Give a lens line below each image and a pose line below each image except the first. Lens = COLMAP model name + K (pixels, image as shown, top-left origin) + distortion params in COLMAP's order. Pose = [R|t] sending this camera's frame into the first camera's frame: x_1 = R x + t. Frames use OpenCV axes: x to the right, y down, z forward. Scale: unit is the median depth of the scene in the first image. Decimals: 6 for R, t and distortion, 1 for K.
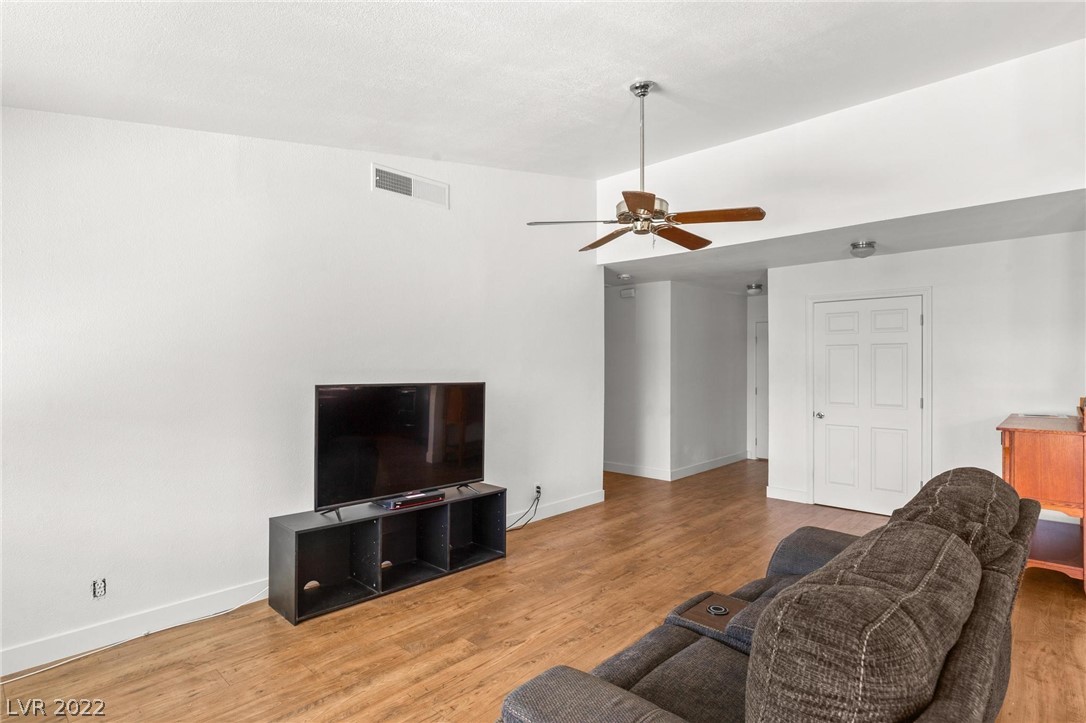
lens RADIAL K [[555.9, 0, 545.9], [0, 555.9, 364.9], [0, 0, 1]] dist [-0.000352, 0.000194]
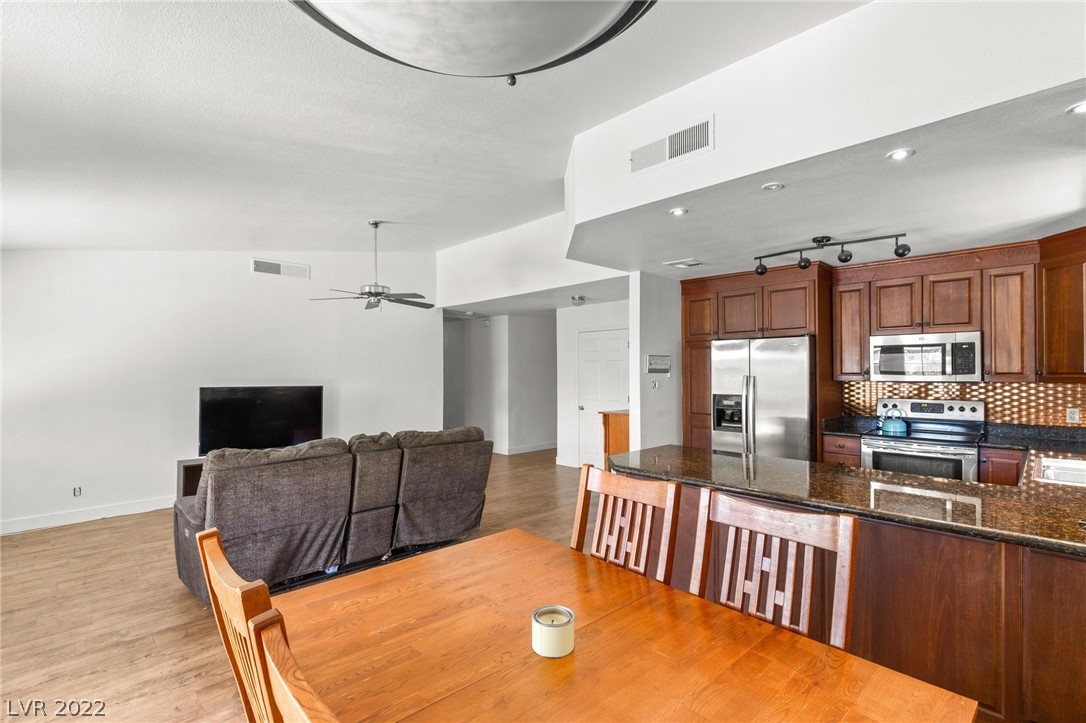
lens RADIAL K [[494.9, 0, 541.5], [0, 494.9, 368.2], [0, 0, 1]] dist [0.000984, -0.000182]
pose [[0.999031, -0.003738, -0.043856, 0.594124], [0.003496, 0.999978, -0.005581, -0.011479], [0.043875, 0.005423, 0.999022, -0.440407]]
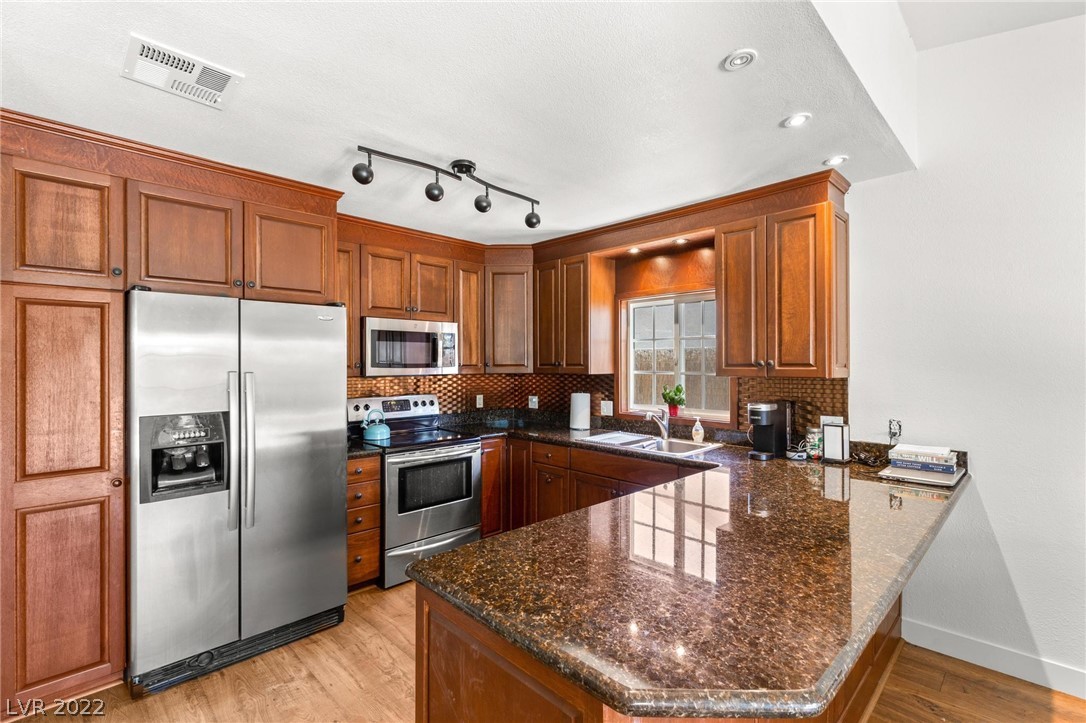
lens RADIAL K [[490.9, 0, 543.0], [0, 490.9, 361.5], [0, 0, 1]] dist [0.002578, 0.000302]
pose [[0.037888, 0.001235, 0.999281, 0.472925], [0.001152, 0.999999, -0.001279, -0.010020], [-0.999281, 0.001199, 0.037887, 0.337732]]
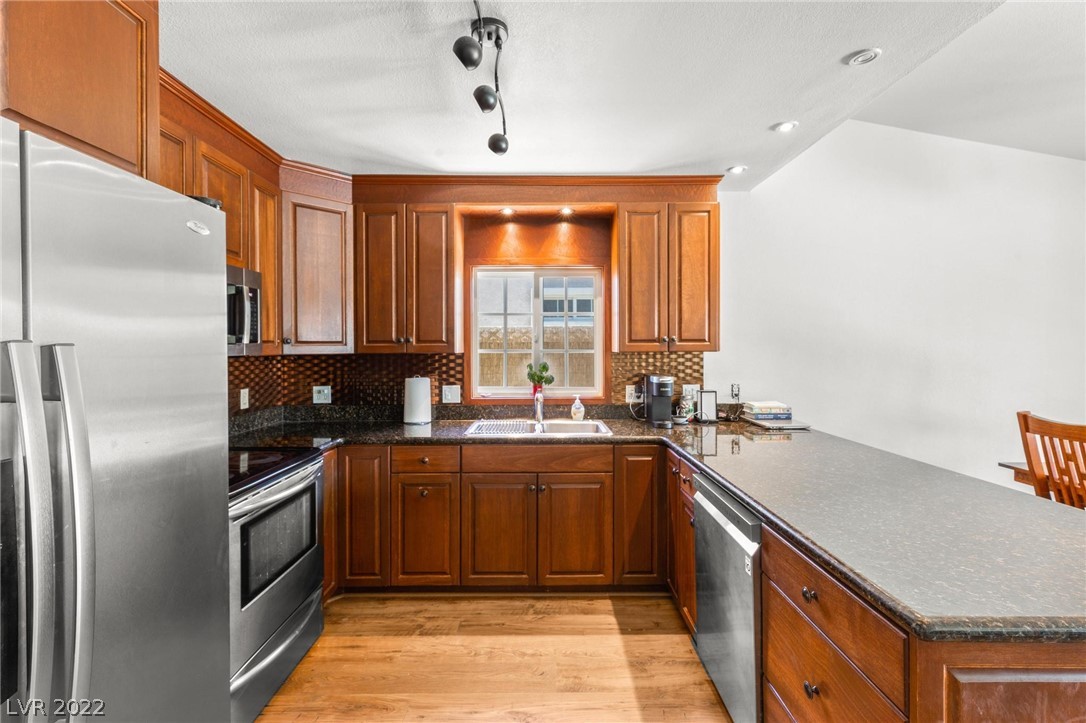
lens RADIAL K [[491.8, 0, 545.6], [0, 491.8, 350.0], [0, 0, 1]] dist [0.002311, 0.000126]
pose [[-0.689541, -0.001974, 0.724244, 0.744896], [0.001982, 0.999987, 0.004614, 0.004190], [-0.724244, 0.004617, -0.689528, 0.685600]]
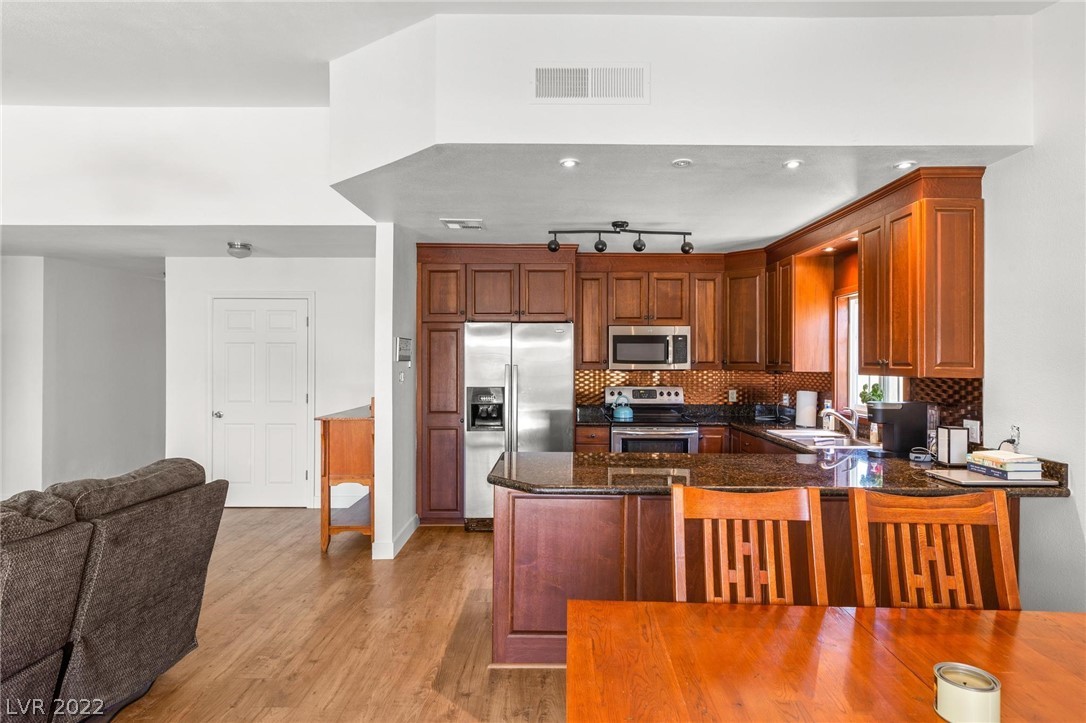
lens RADIAL K [[601.3, 0, 550.8], [0, 601.3, 359.8], [0, 0, 1]] dist [-0.000439, -0.000042]
pose [[0.726125, 0.000420, 0.687563, 0.256816], [-0.002571, 0.999994, 0.002104, -0.011656], [-0.687558, -0.003296, 0.726122, -0.213569]]
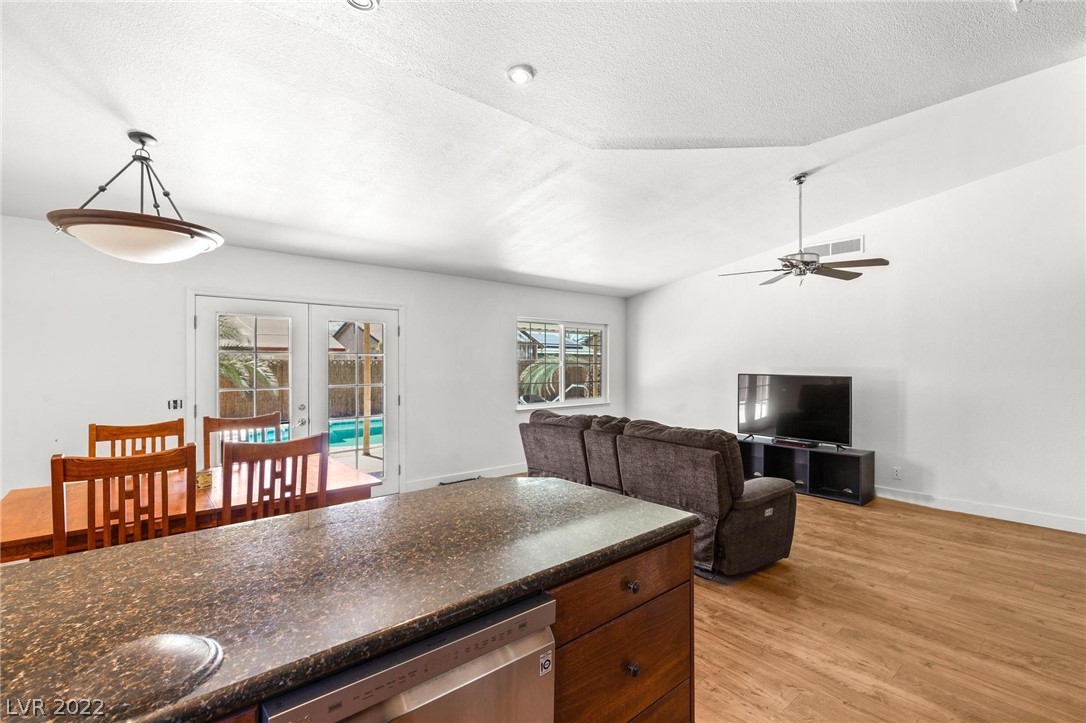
lens RADIAL K [[500.1, 0, 560.6], [0, 500.1, 364.5], [0, 0, 1]] dist [0.001834, 0.000106]
pose [[-0.085012, -0.001241, -0.996379, 1.172816], [-0.000721, 0.999999, -0.001184, 0.000941], [0.996380, 0.000618, -0.085013, 0.358951]]
